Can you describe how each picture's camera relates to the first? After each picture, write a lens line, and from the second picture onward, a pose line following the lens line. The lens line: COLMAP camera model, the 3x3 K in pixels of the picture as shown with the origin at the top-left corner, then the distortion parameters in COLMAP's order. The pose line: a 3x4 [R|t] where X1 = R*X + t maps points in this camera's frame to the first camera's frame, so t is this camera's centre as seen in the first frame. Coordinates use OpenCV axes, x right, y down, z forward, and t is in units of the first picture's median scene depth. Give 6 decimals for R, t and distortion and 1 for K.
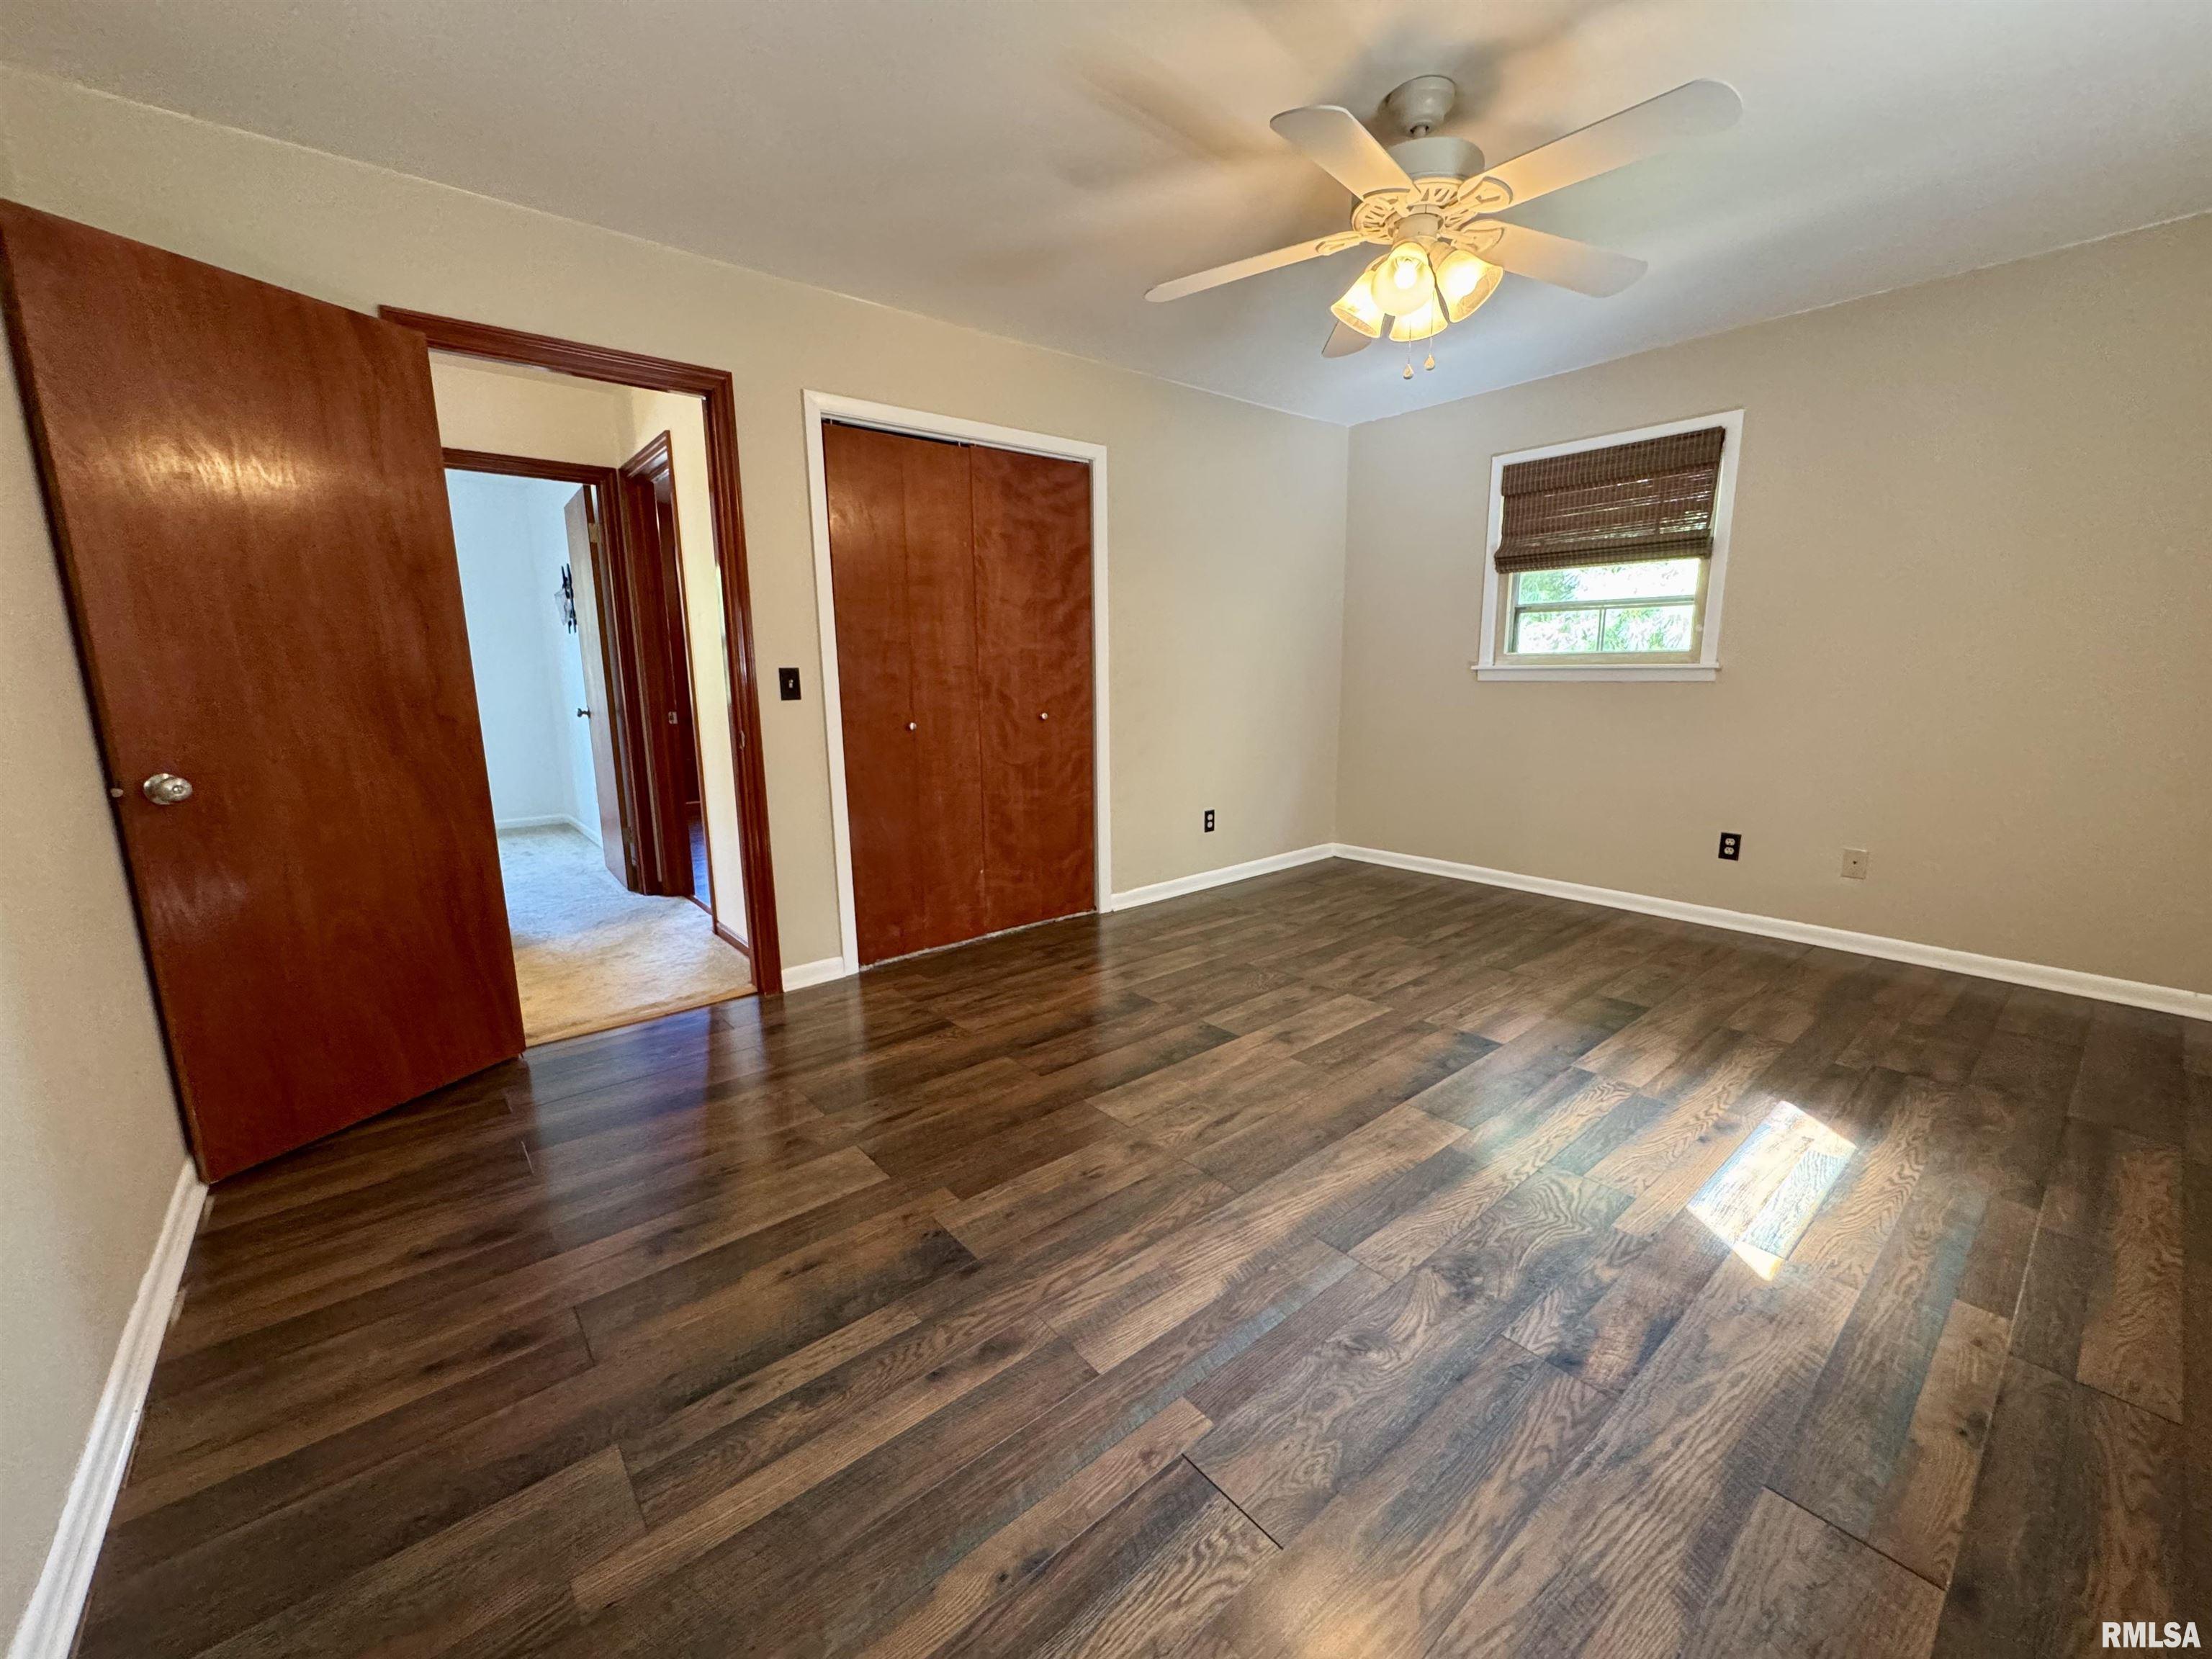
lens RADIAL K [[885.2, 0, 1113.3], [0, 885.2, 827.1], [0, 0, 1]] dist [-0.003688, 0.000826]
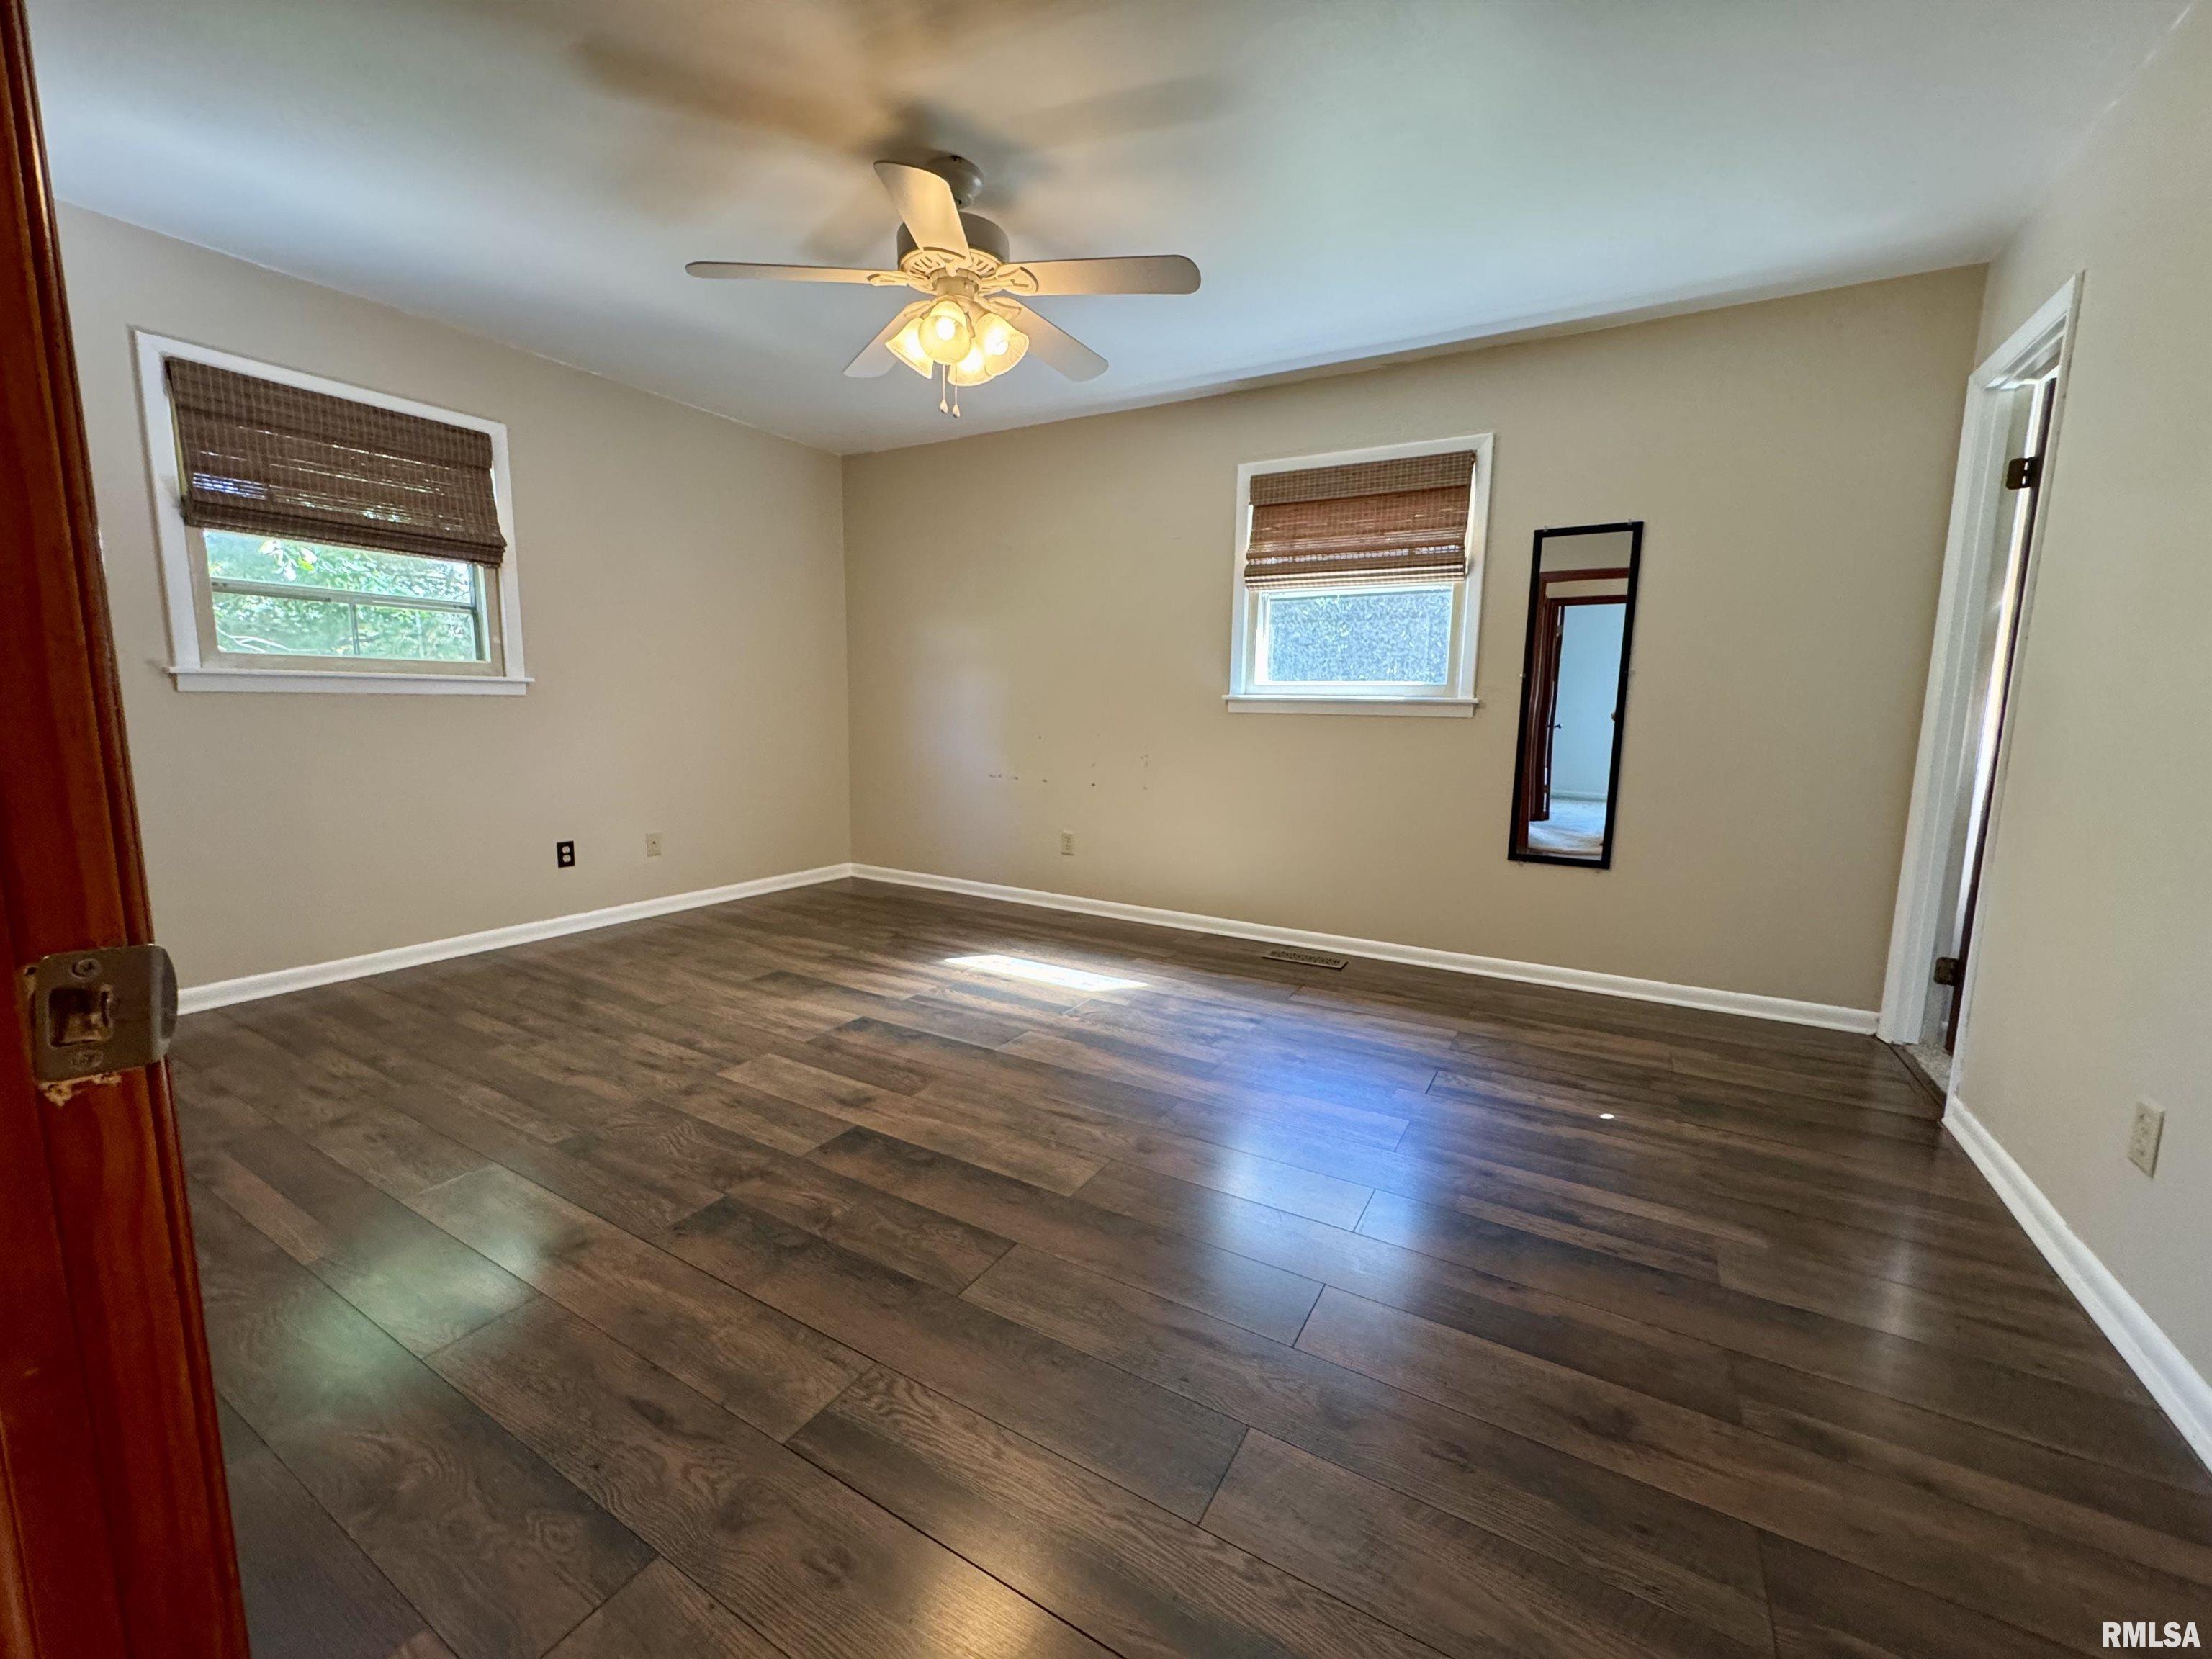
lens RADIAL K [[885.2, 0, 1099.6], [0, 885.2, 826.7], [0, 0, 1]] dist [-0.003688, 0.000826]
pose [[-0.333976, -0.124725, 0.934293, -0.636198], [0.157708, 0.969840, 0.185845, -0.137850], [-0.929294, 0.209414, -0.304234, 0.970757]]
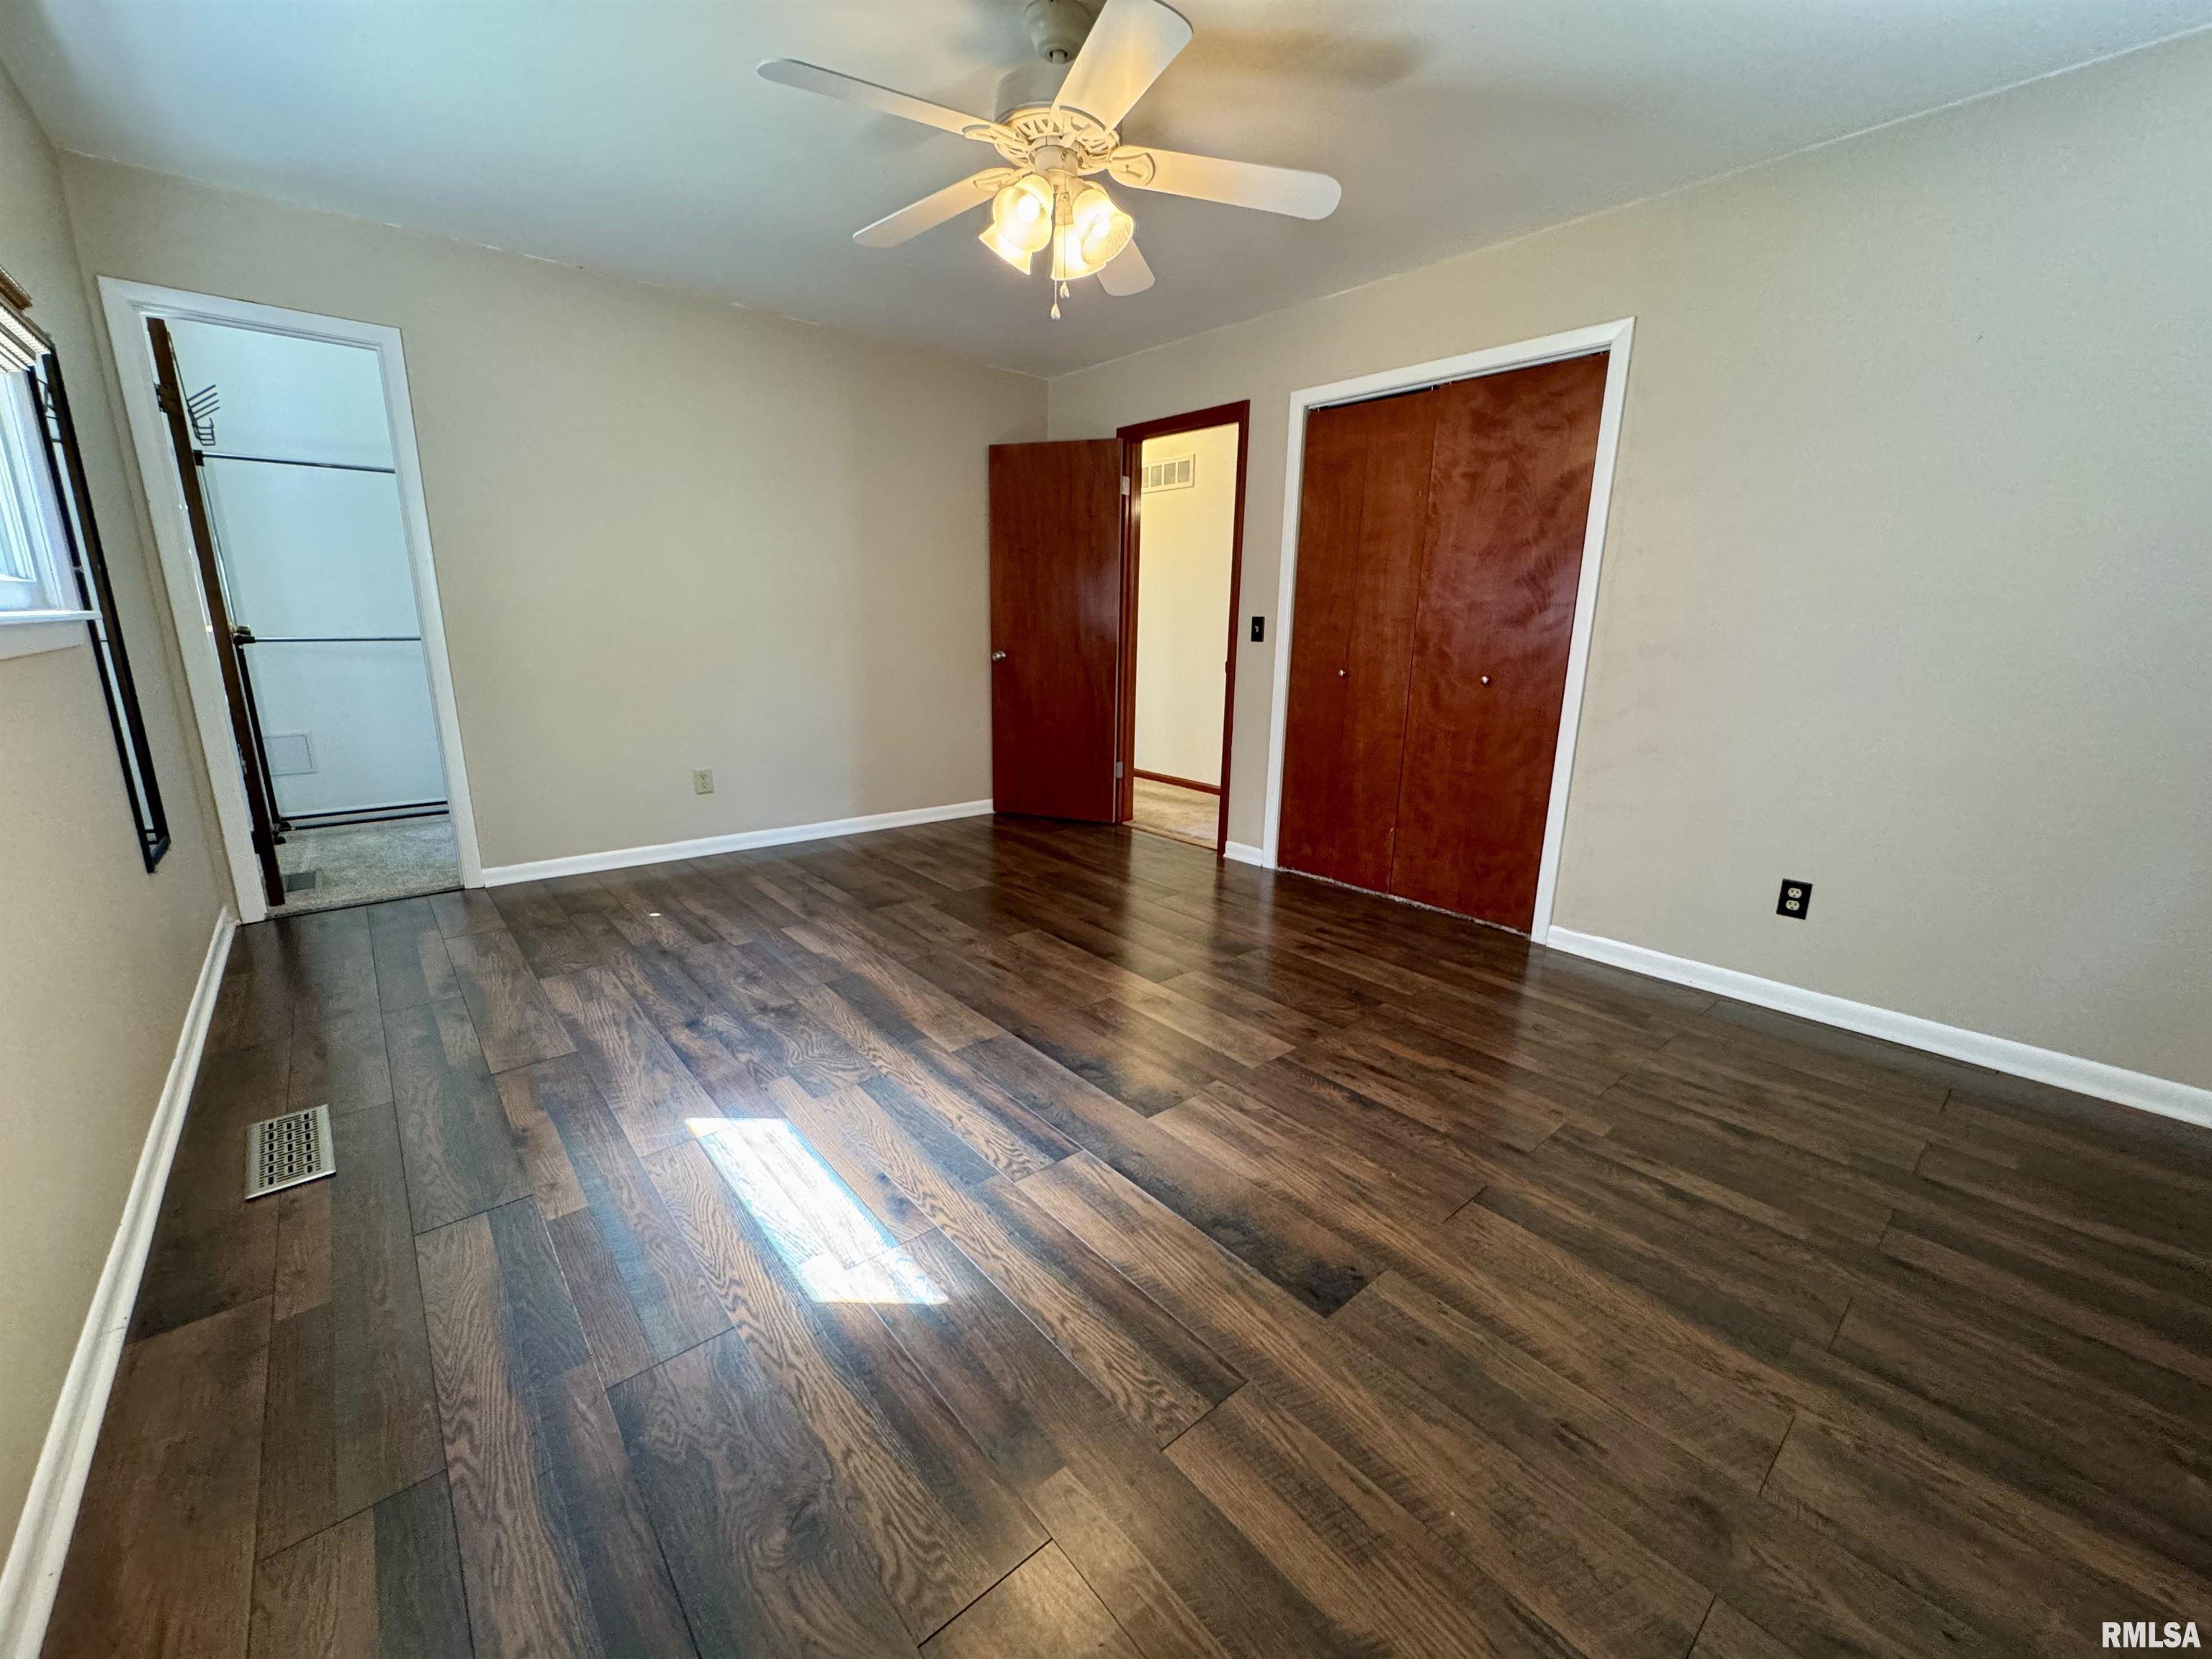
lens RADIAL K [[885.2, 0, 1093.8], [0, 885.2, 826.2], [0, 0, 1]] dist [-0.003688, 0.000826]
pose [[0.001221, 0.238736, -0.971084, 1.078631], [-0.199544, 0.951613, 0.233698, -0.157080], [0.979888, 0.193488, 0.048800, 0.834337]]
